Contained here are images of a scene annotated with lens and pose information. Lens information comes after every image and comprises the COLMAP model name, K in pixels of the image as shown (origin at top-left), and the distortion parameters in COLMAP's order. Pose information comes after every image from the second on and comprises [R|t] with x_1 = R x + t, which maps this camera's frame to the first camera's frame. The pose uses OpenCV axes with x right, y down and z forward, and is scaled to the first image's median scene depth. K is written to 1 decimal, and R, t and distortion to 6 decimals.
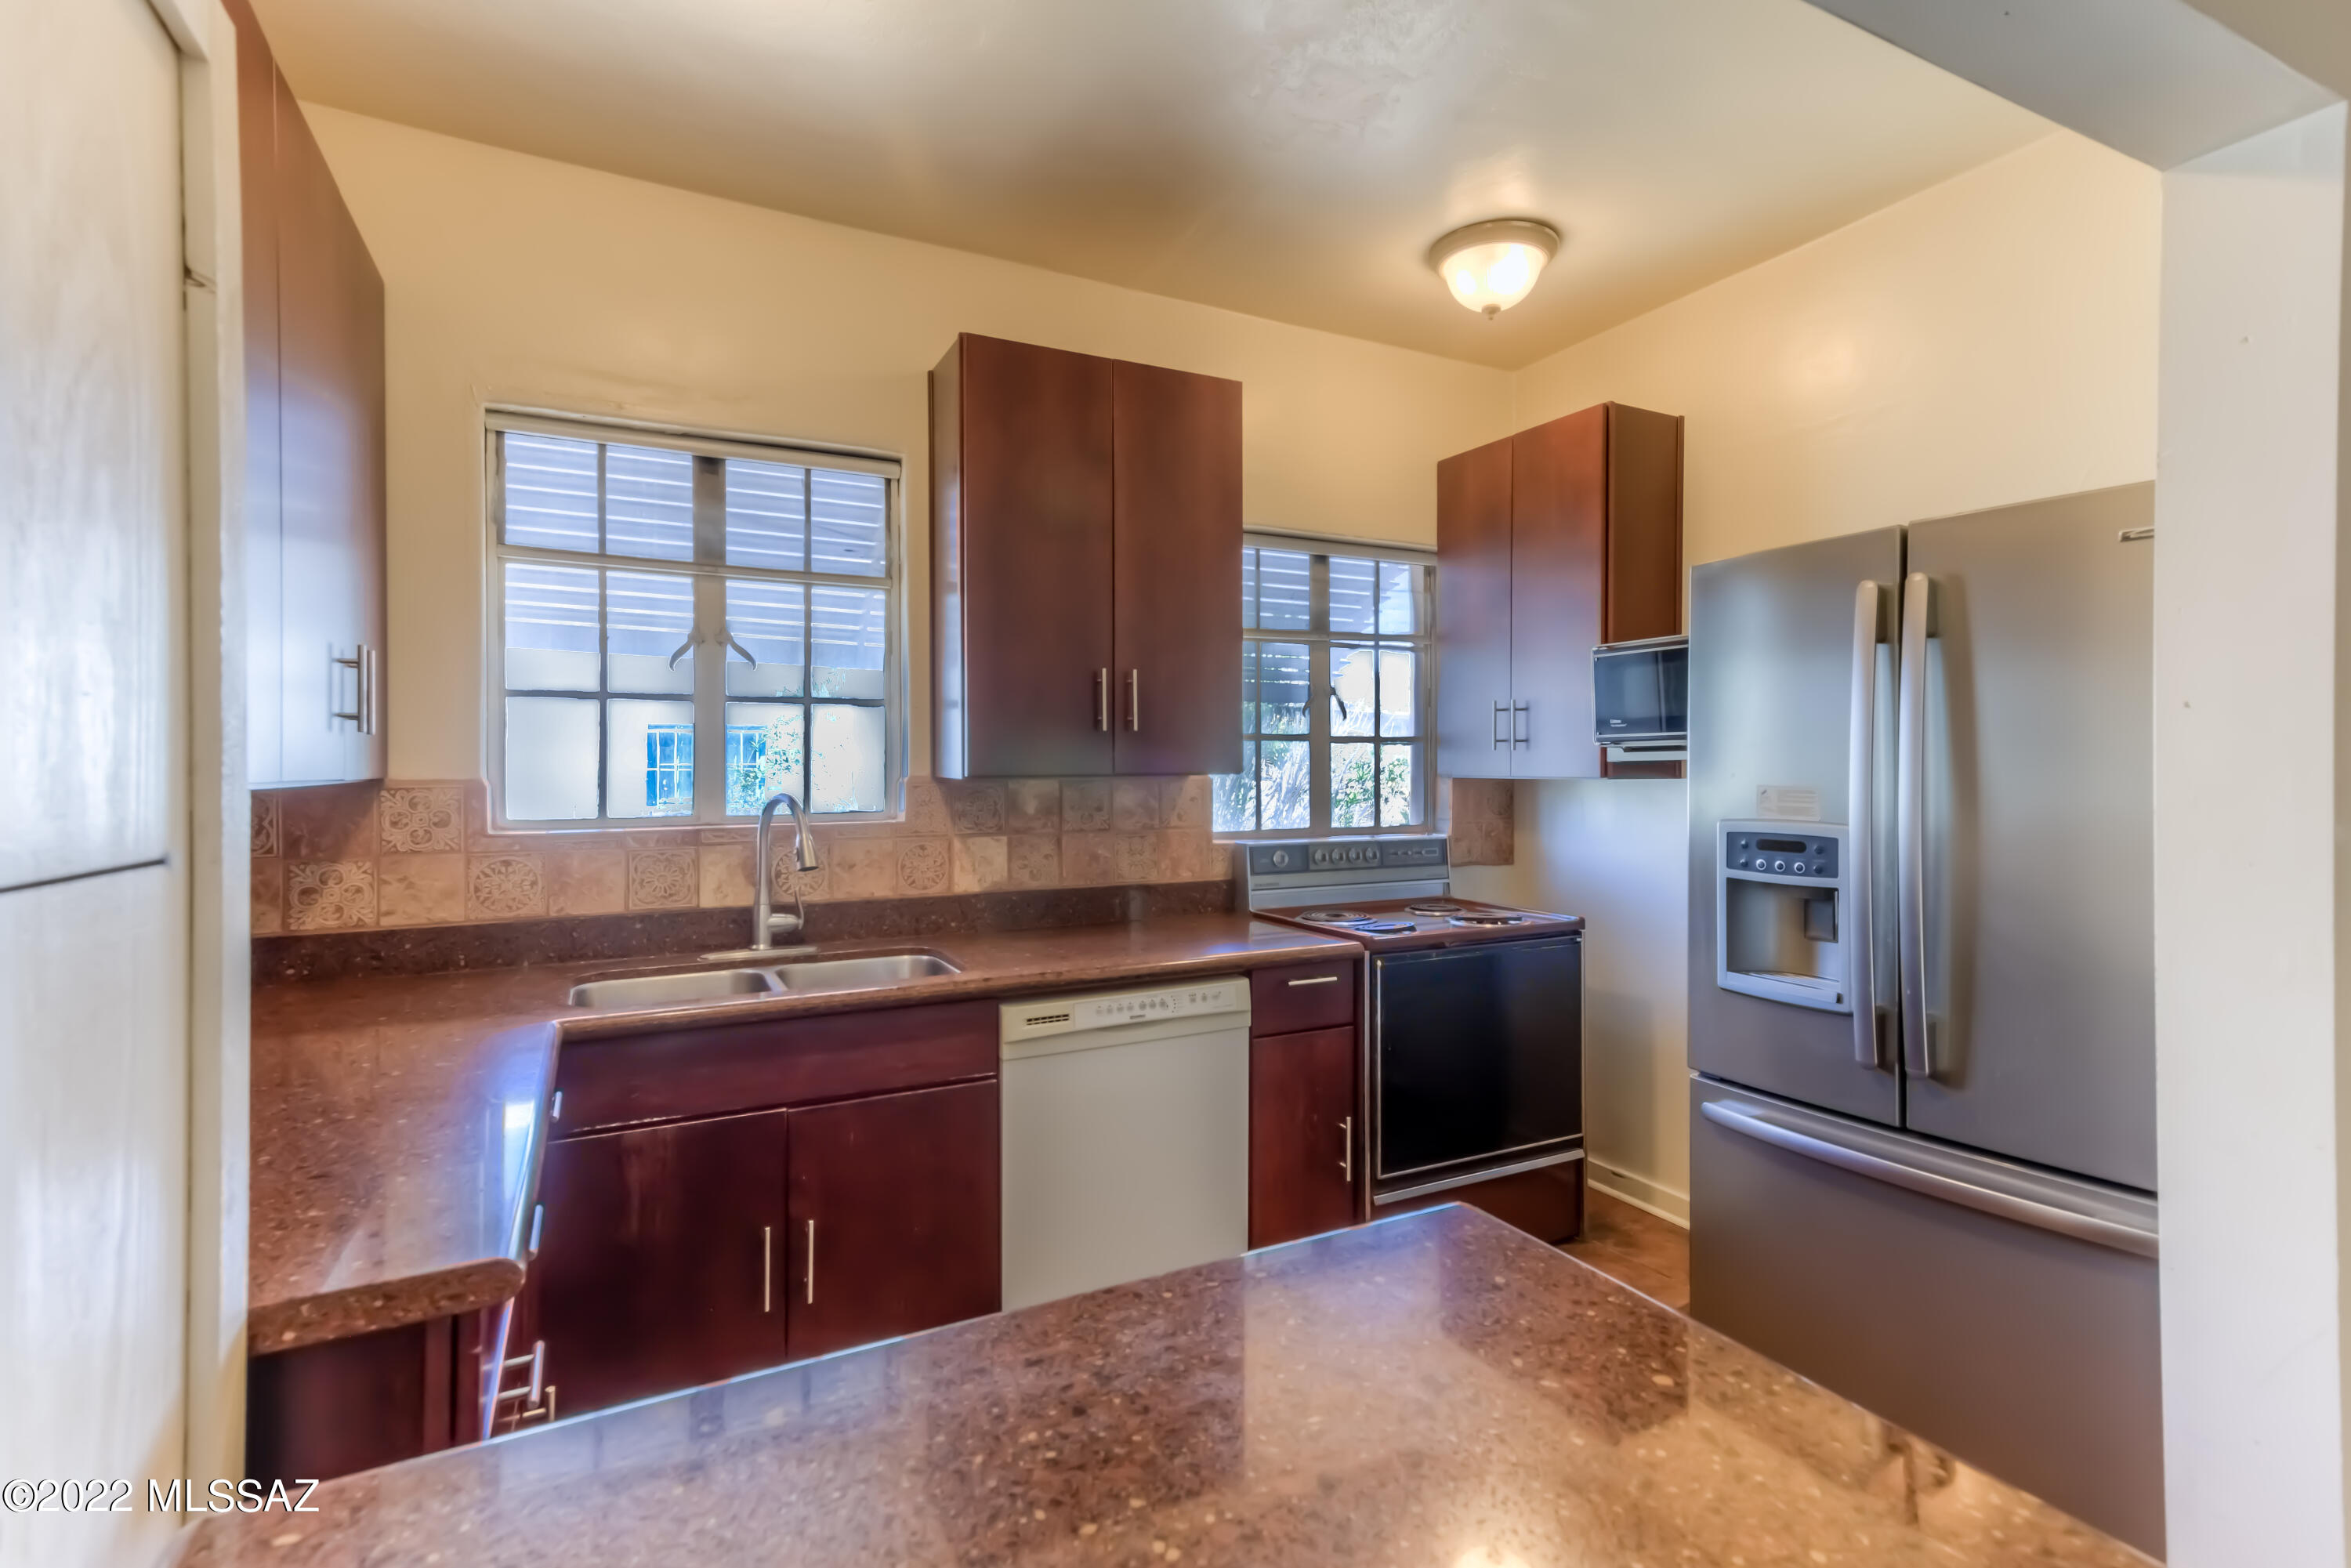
lens RADIAL K [[1093.8, 0, 1189.2], [0, 1093.8, 768.1], [0, 0, 1]] dist [0.019956, 0.000085]
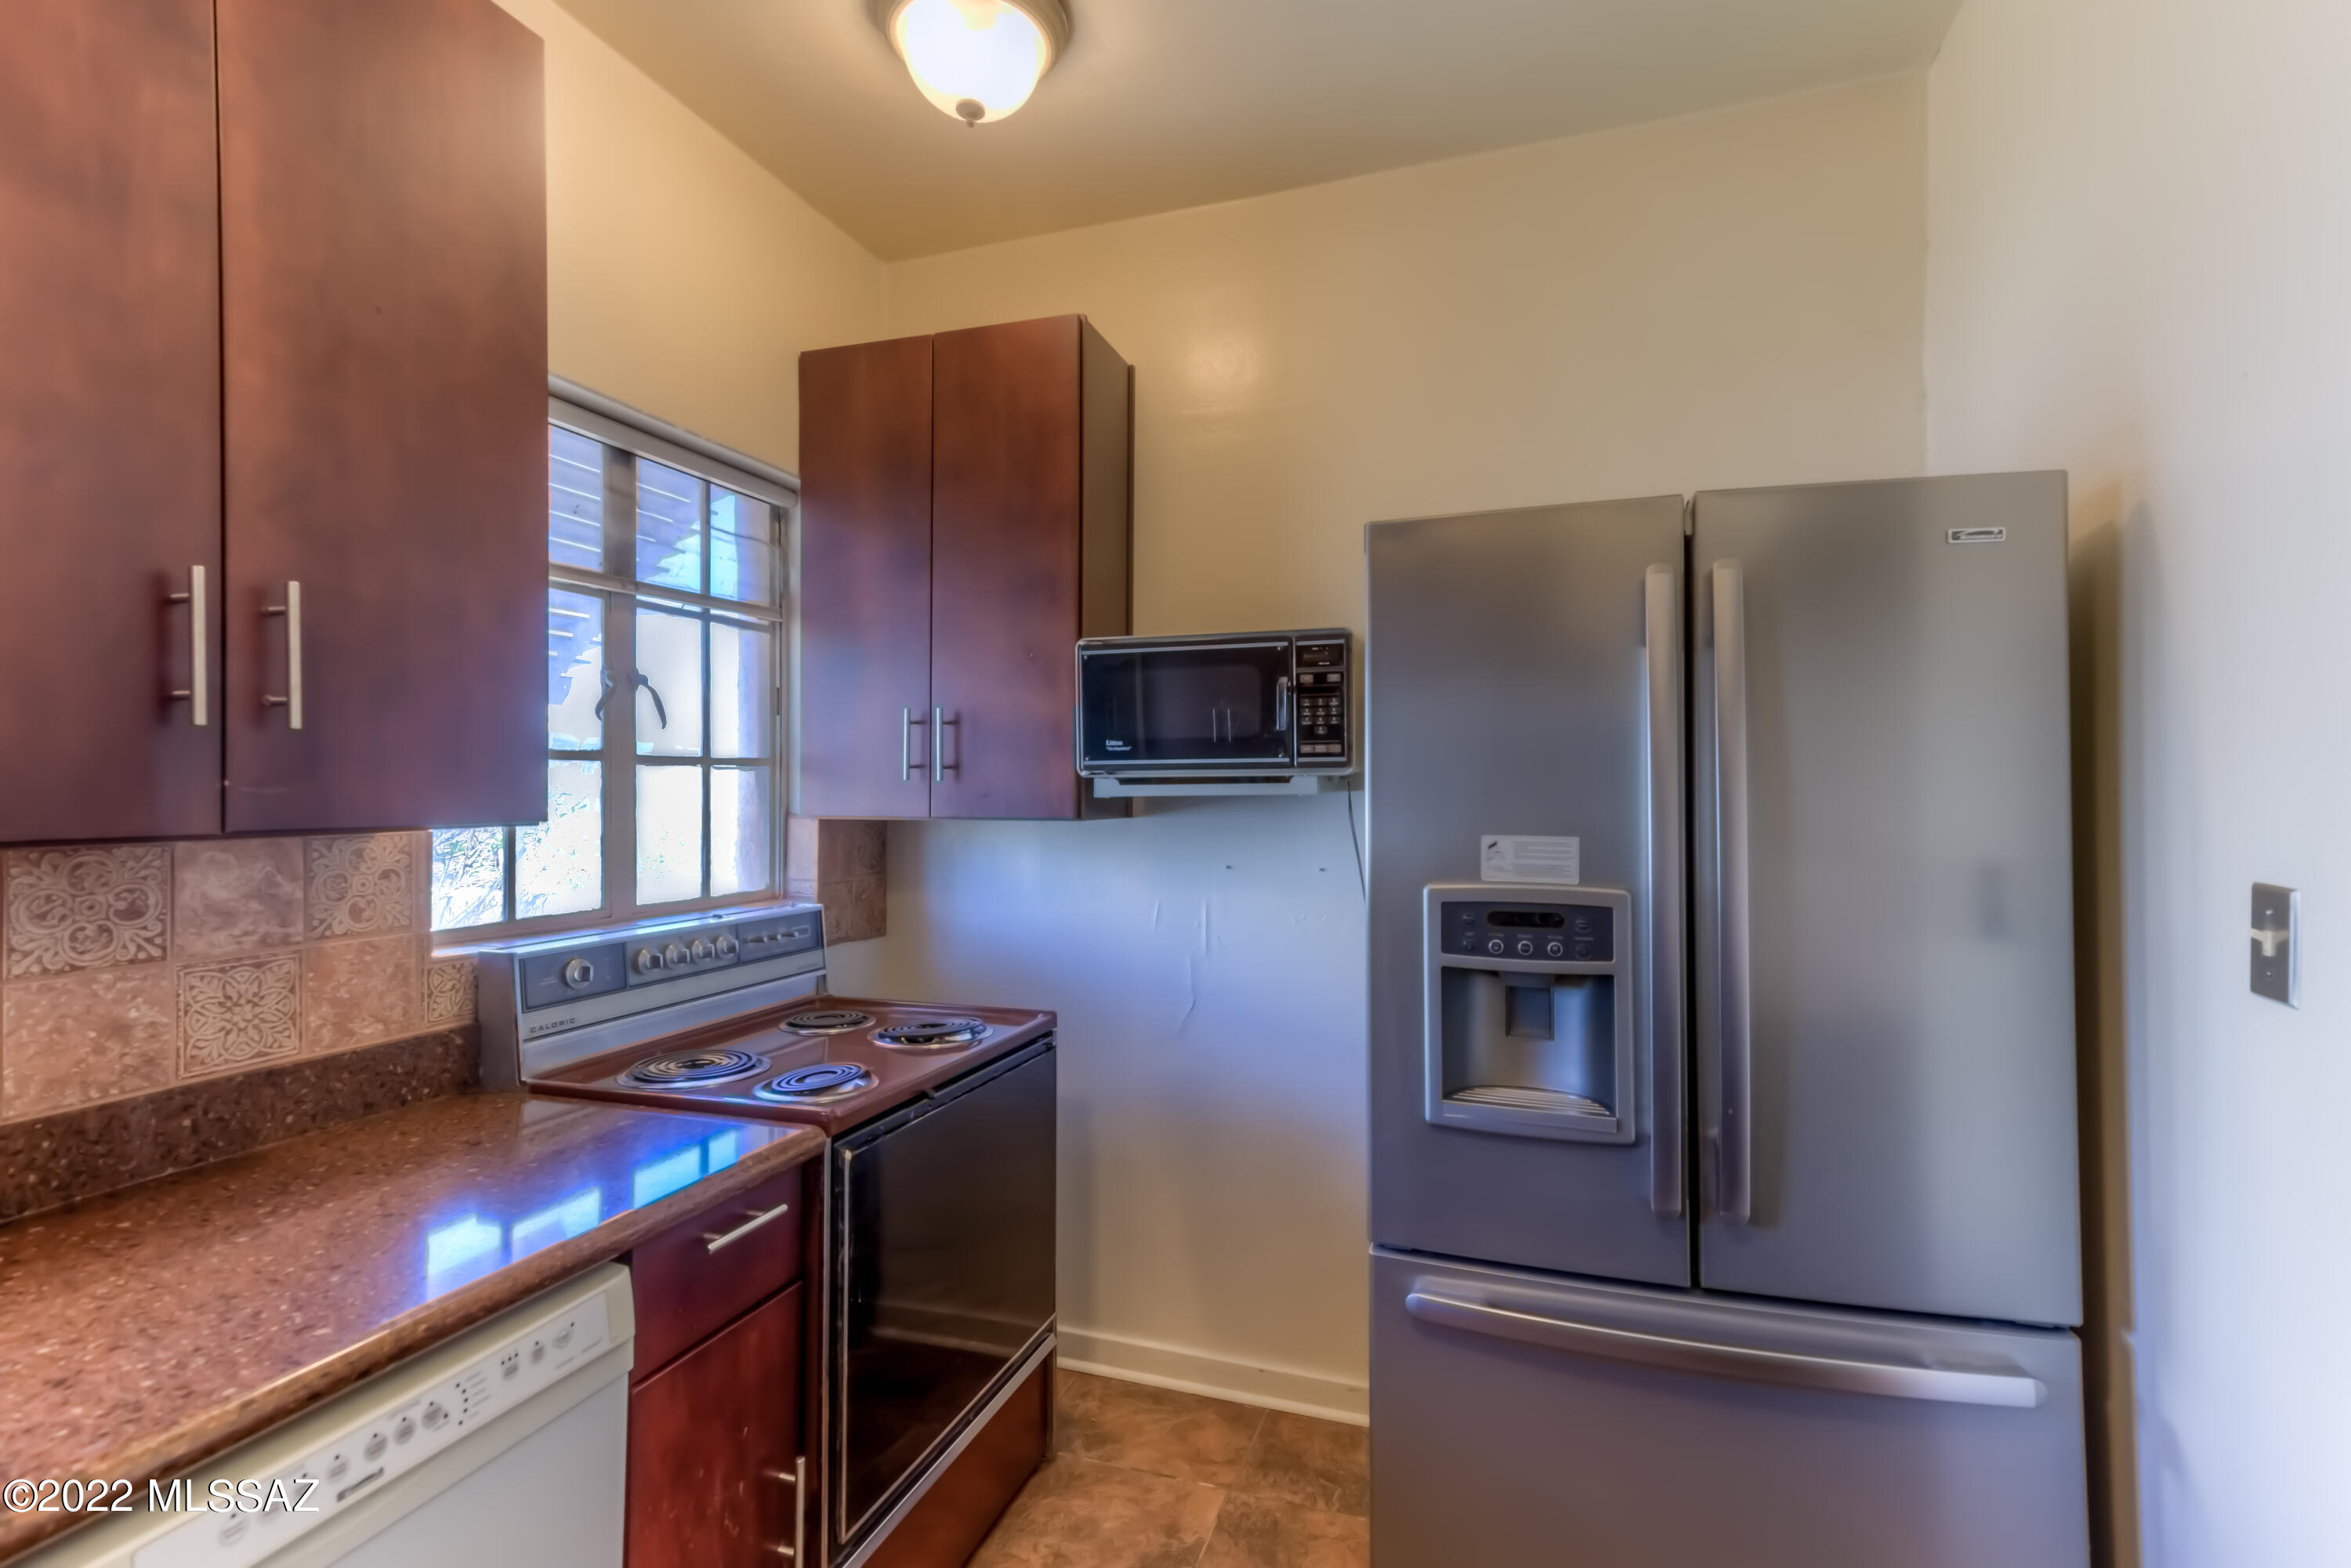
lens RADIAL K [[1089.6, 0, 1152.1], [0, 1089.6, 785.9], [0, 0, 1]] dist [0.020112, 0.000098]
pose [[0.732363, 0.004913, 0.680897, -0.092557], [0.000624, 0.999969, -0.007887, -0.008103], [-0.680915, 0.006202, 0.732337, 0.454937]]
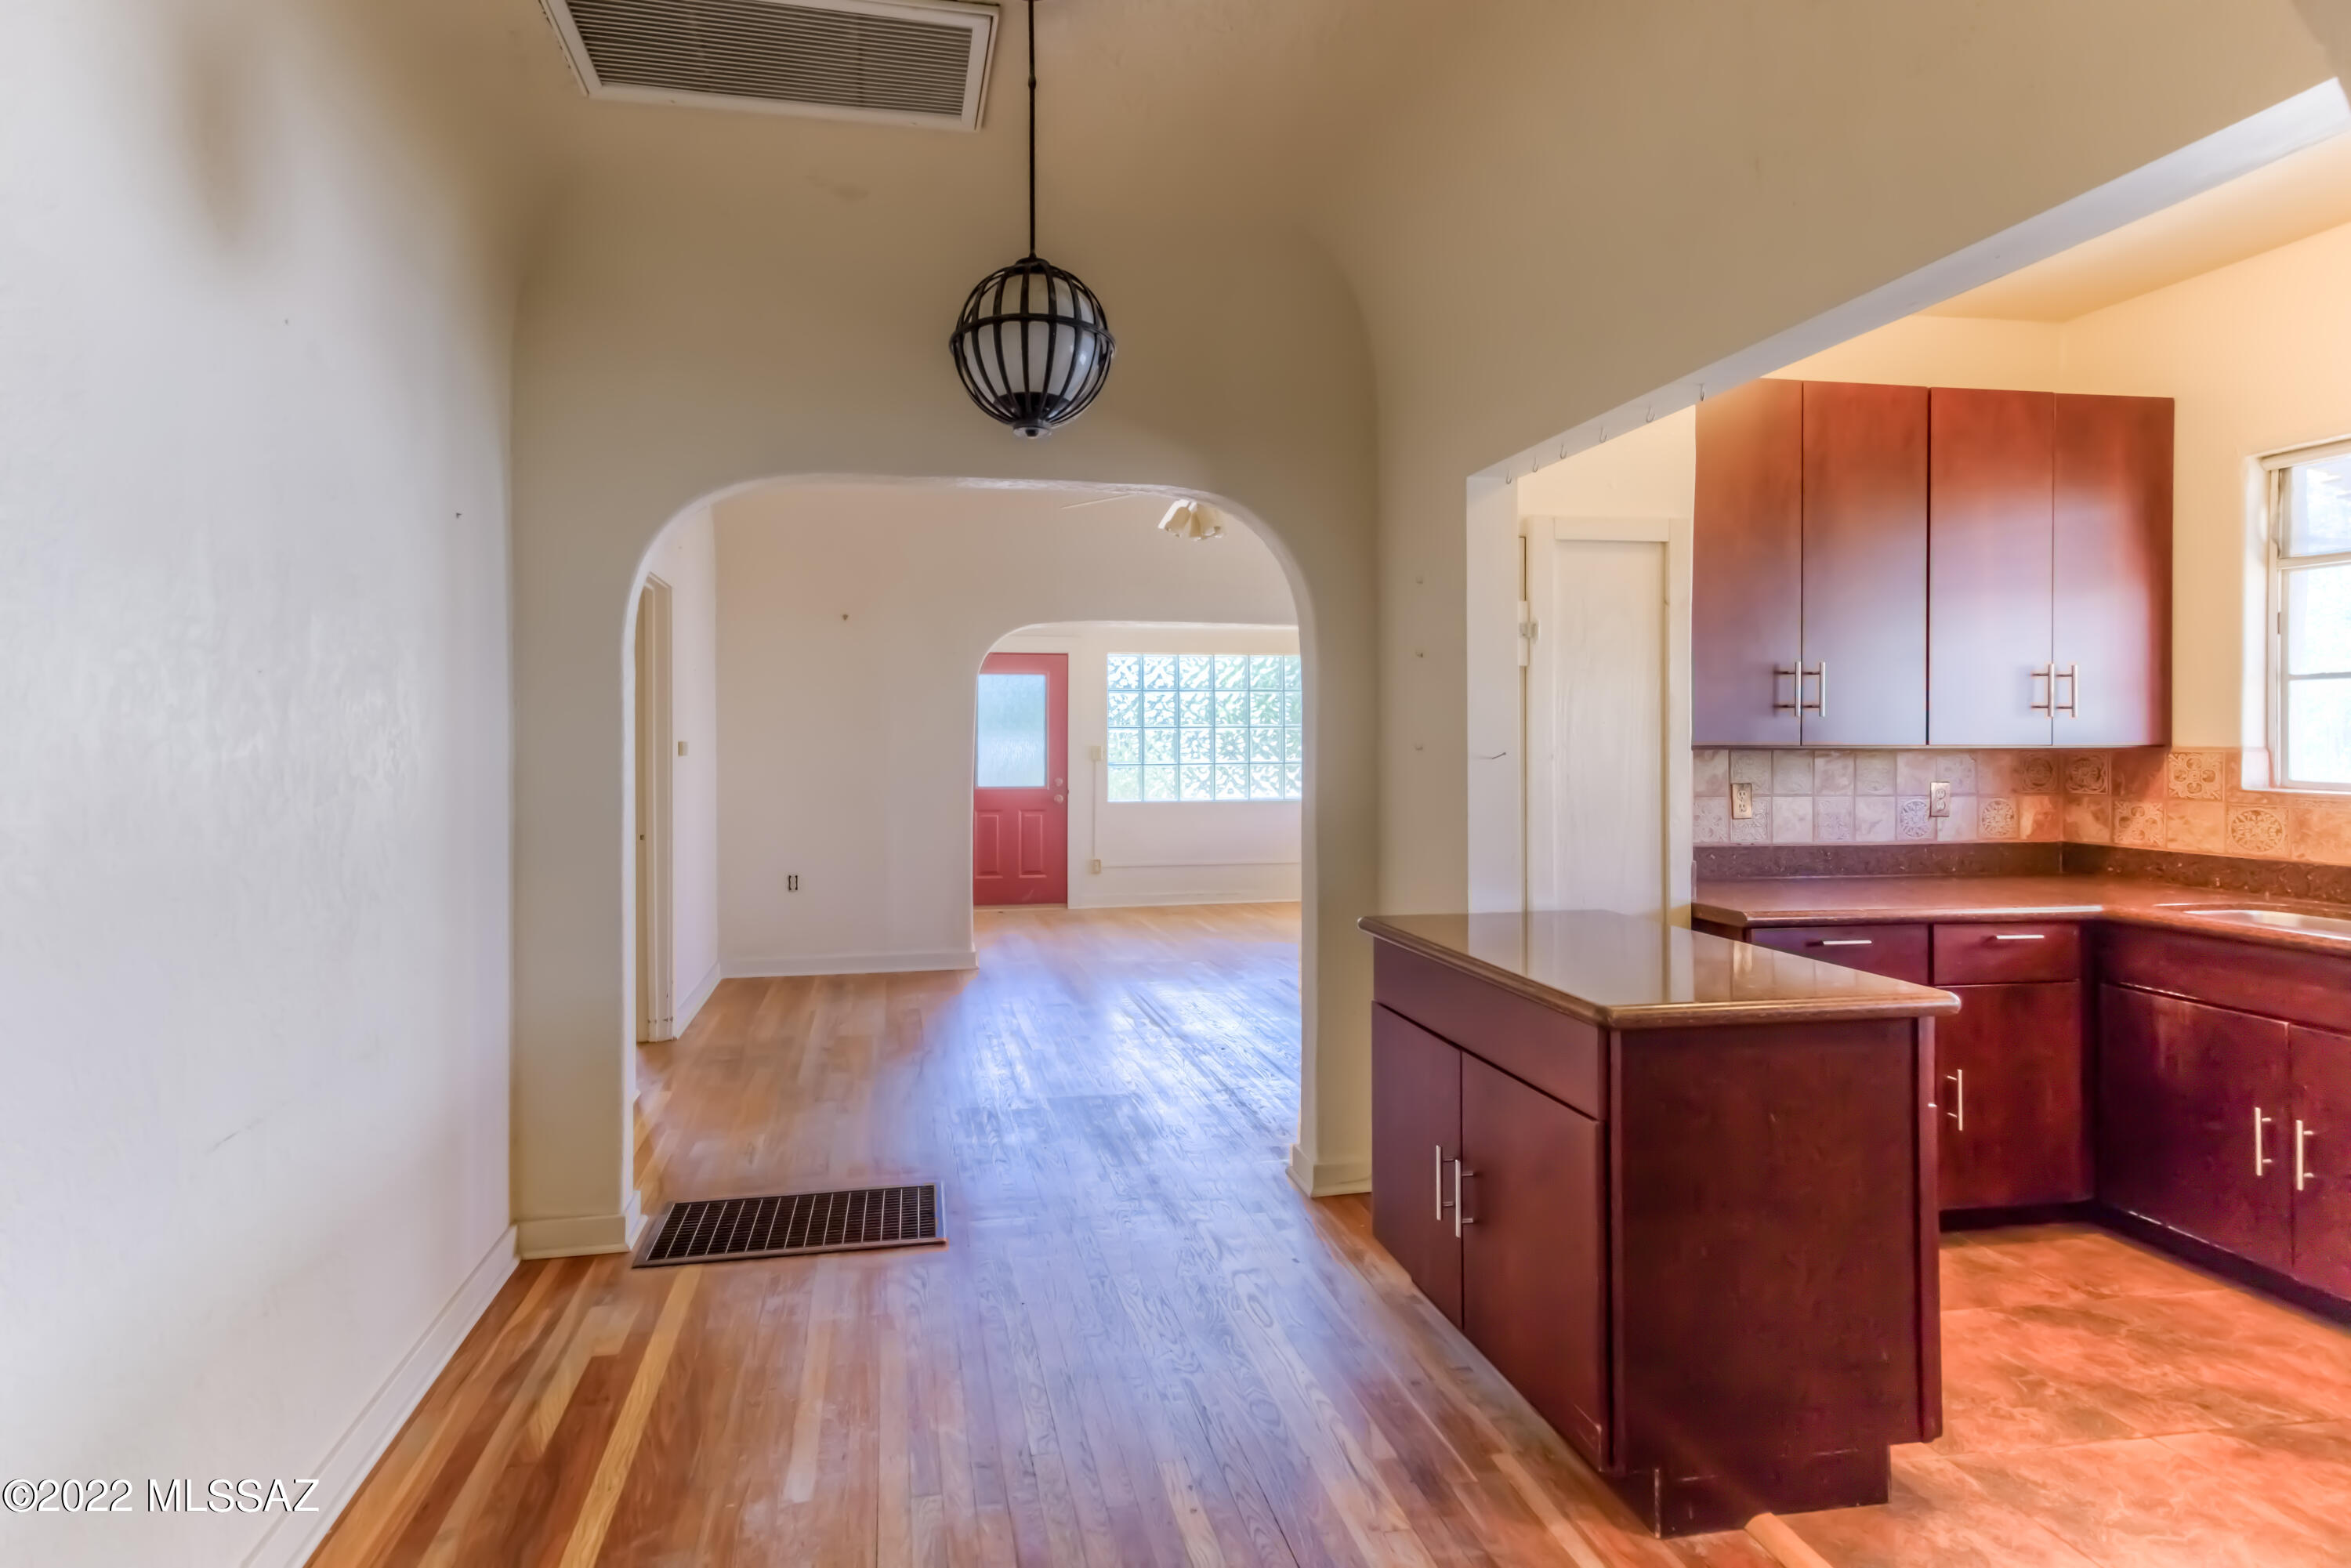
lens RADIAL K [[1101.2, 0, 1087.4], [0, 1101.2, 741.6], [0, 0, 1]] dist [0.018361, 0.000510]
pose [[-0.314917, 0.007004, -0.949093, 0.902230], [-0.001868, 0.999966, 0.007999, -0.003774], [0.949117, 0.004292, -0.314894, 0.107255]]
